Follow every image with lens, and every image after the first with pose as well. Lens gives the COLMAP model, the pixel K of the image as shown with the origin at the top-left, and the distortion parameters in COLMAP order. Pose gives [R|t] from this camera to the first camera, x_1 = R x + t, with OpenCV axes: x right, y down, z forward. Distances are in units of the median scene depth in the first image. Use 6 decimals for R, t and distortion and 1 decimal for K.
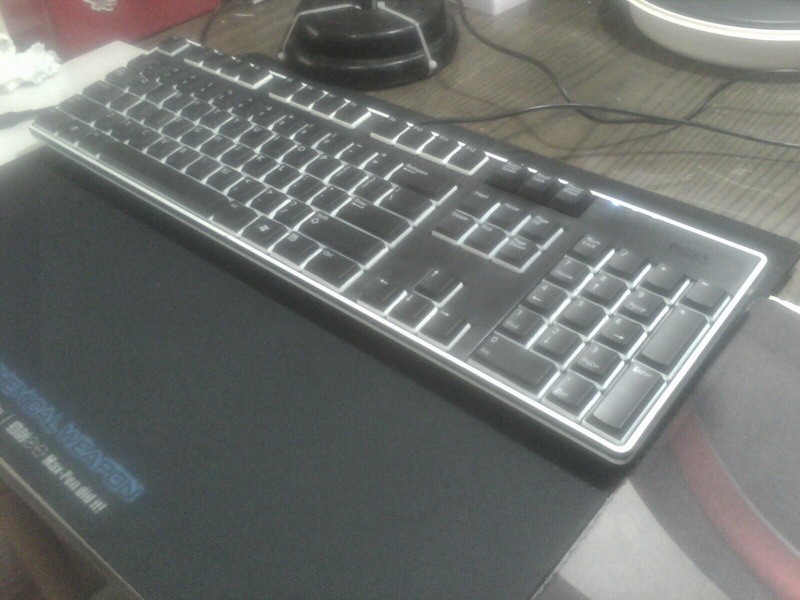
lens RADIAL K [[830.9, 0, 416.2], [0, 830.9, 298.7], [0, 0, 1]] dist [0.083052, -0.266078]
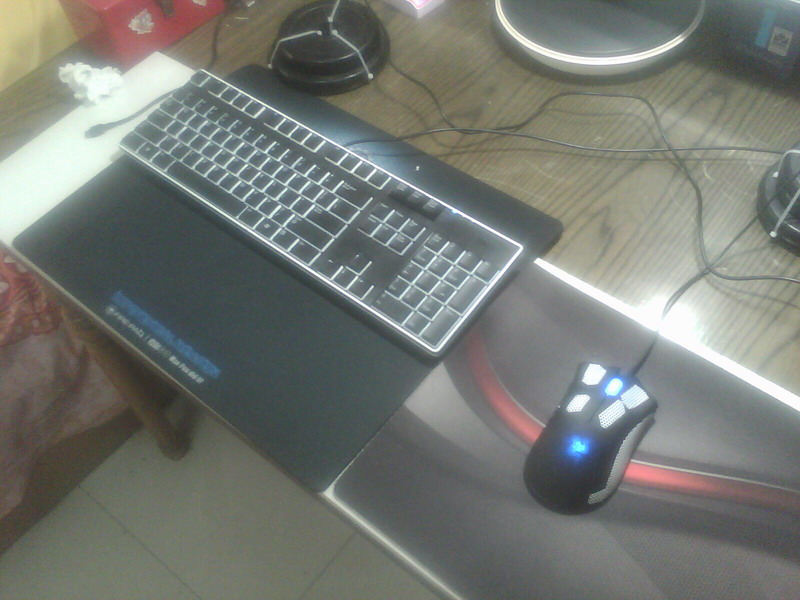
lens RADIAL K [[830.9, 0, 416.2], [0, 830.9, 298.7], [0, 0, 1]] dist [0.083052, -0.266078]
pose [[0.999368, -0.028951, -0.020638, 0.187691], [0.032825, 0.974328, 0.222727, -0.342741], [0.013660, -0.223264, 0.974662, -0.858107]]
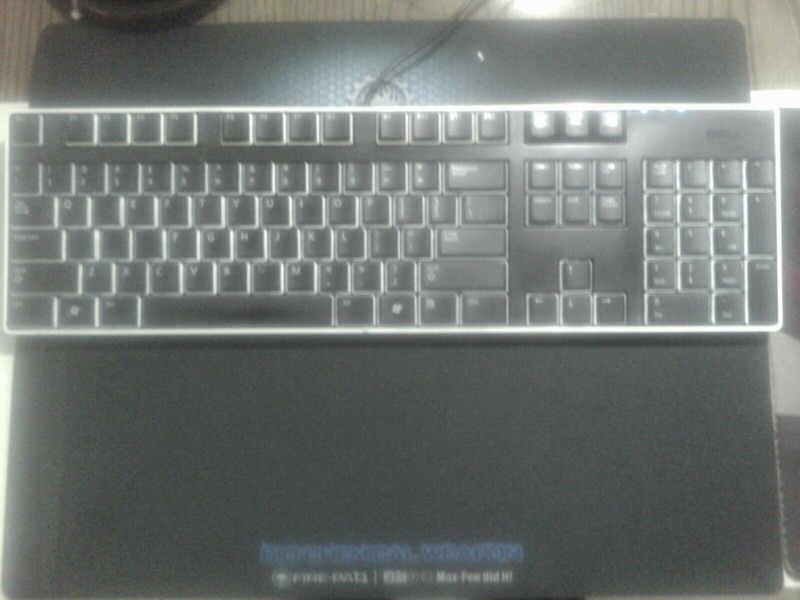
lens RADIAL K [[830.9, 0, 416.2], [0, 830.9, 298.7], [0, 0, 1]] dist [0.083052, -0.266078]
pose [[0.755124, -0.638406, 0.149084, -0.331497], [0.398314, 0.627394, 0.669121, -0.844841], [-0.520705, -0.445887, 0.728046, 0.219442]]
